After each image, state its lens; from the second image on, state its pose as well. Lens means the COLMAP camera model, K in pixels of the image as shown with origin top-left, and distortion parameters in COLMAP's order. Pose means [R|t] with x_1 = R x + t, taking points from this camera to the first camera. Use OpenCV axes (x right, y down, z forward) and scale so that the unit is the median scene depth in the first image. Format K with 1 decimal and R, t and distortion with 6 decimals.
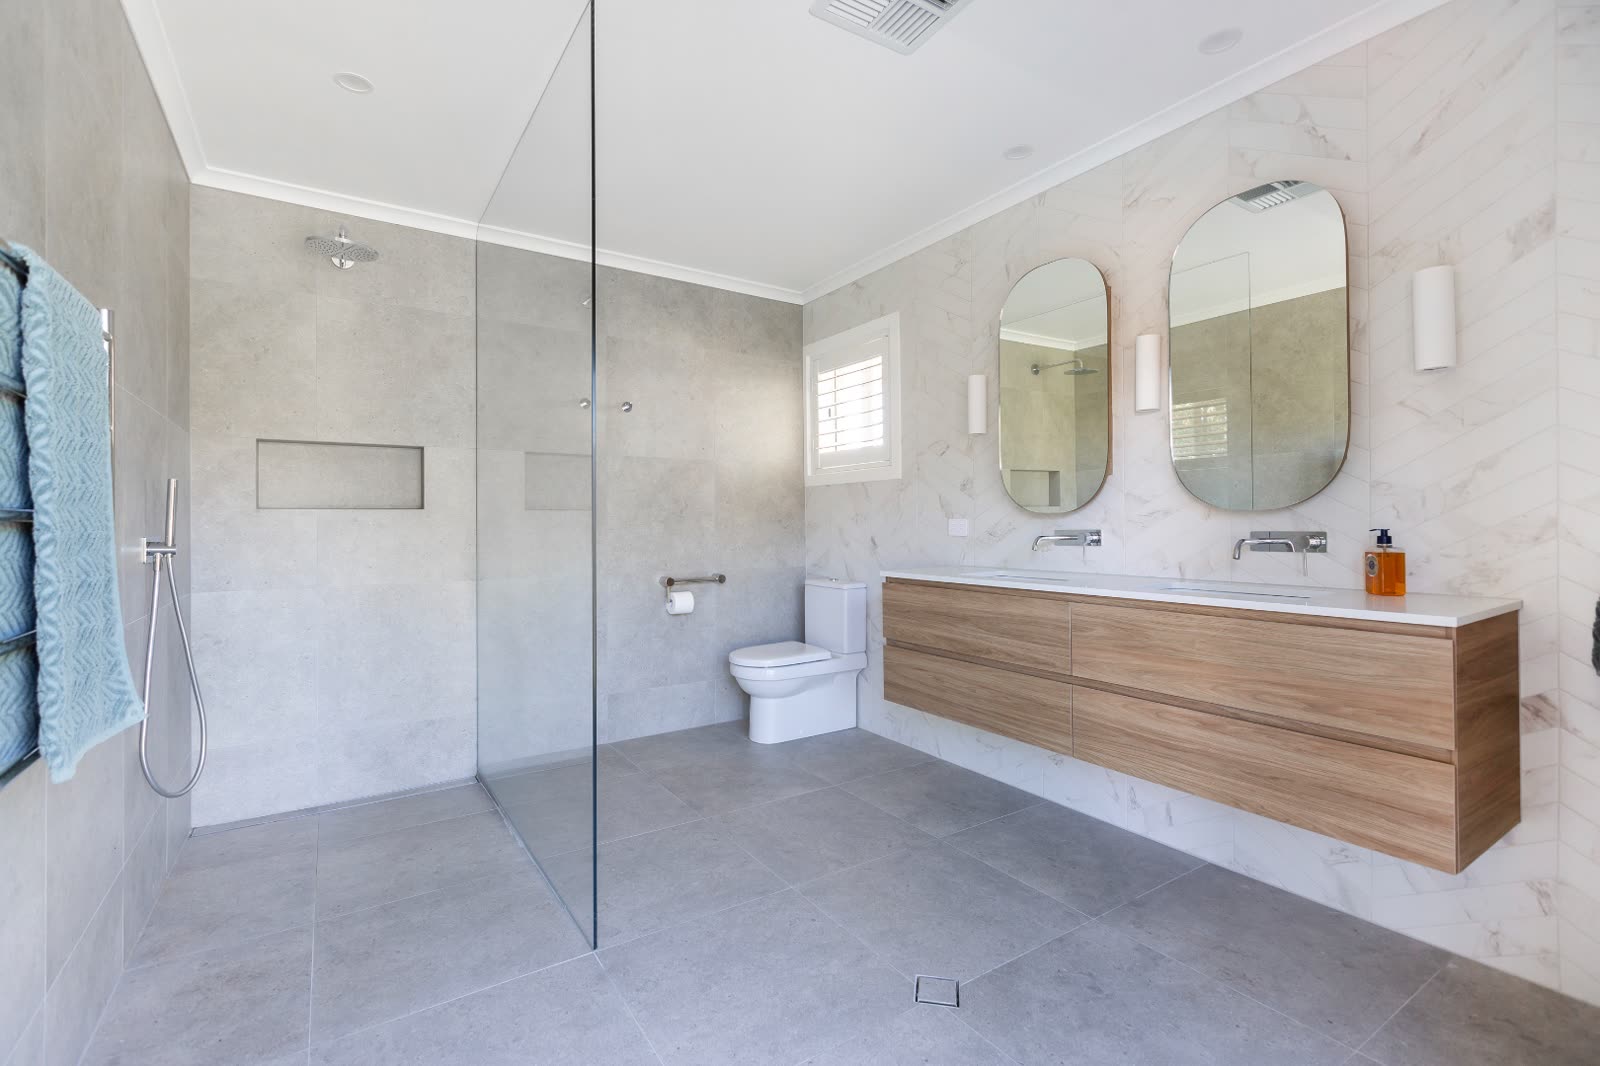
lens RADIAL K [[724.1, 0, 799.2], [0, 724.1, 524.3], [0, 0, 1]] dist [0.000911, 0.000200]
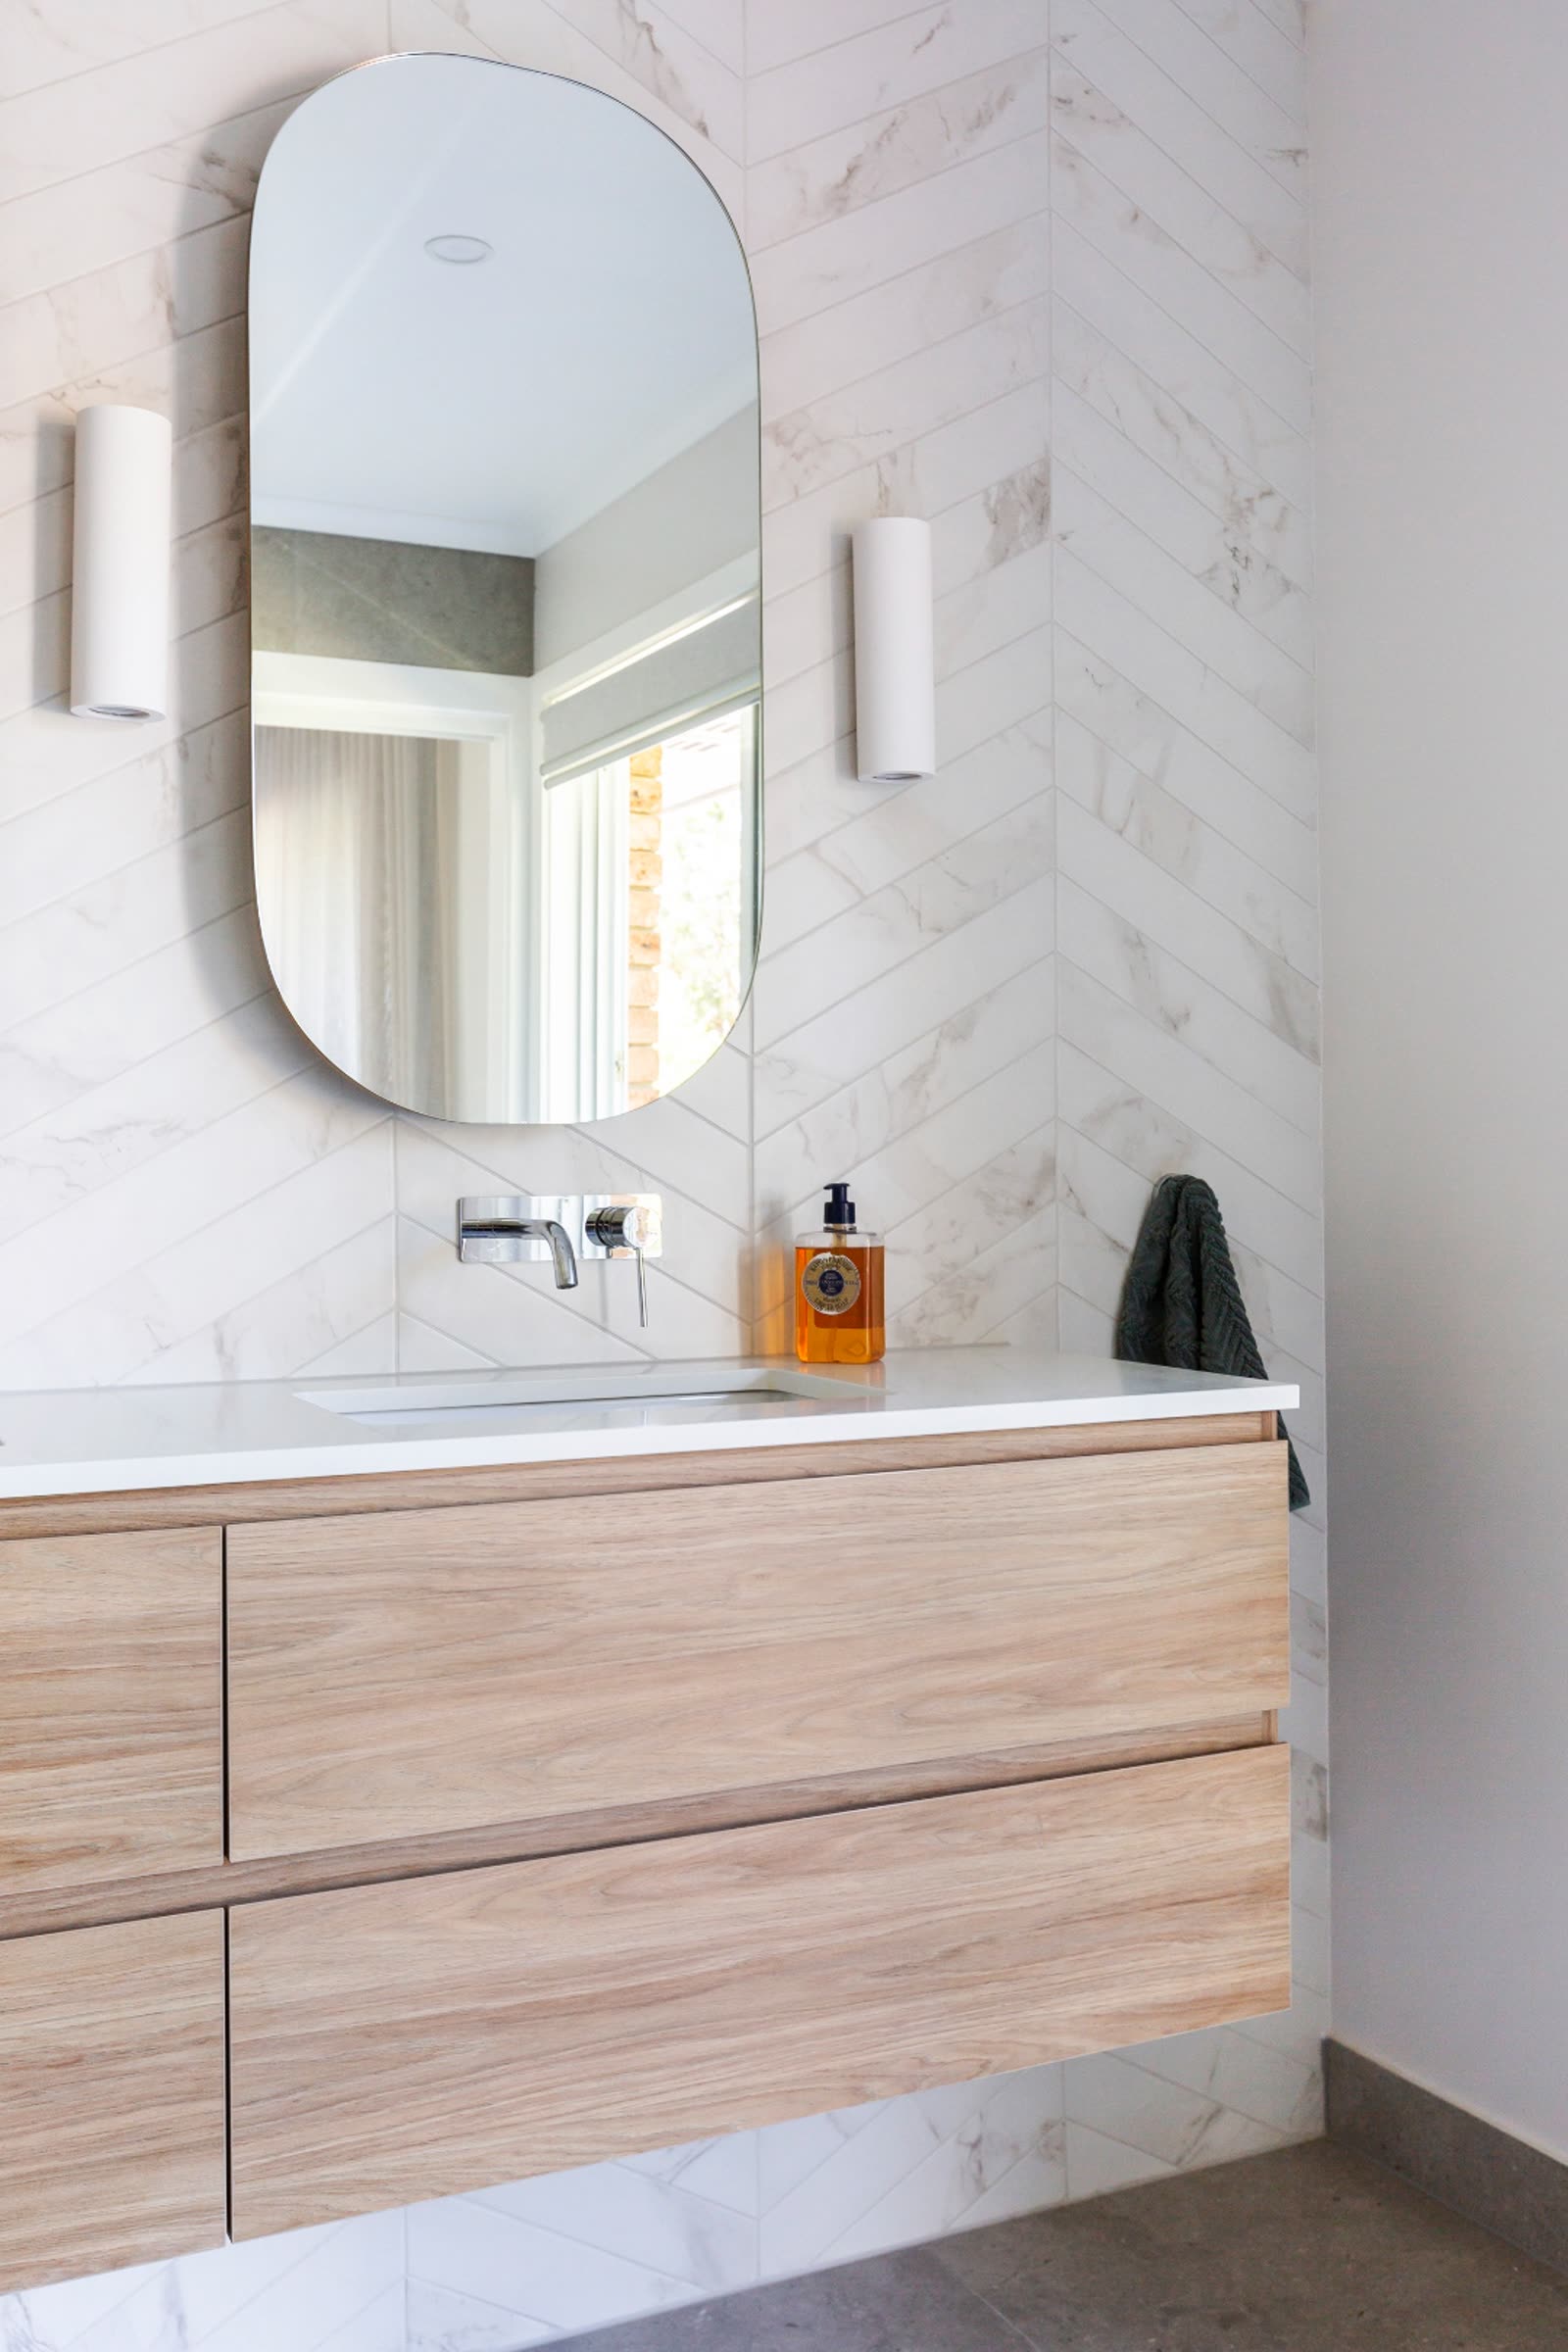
lens RADIAL K [[2189.5, 0, 781.9], [0, 2189.5, 1168.3], [0, 0, 1]] dist [-0.006395, 0.000000]
pose [[0.121265, 0.012927, 0.992536, -0.304602], [0.010116, 0.999847, -0.014258, 0.014588], [-0.992569, 0.011769, 0.121115, 0.905299]]
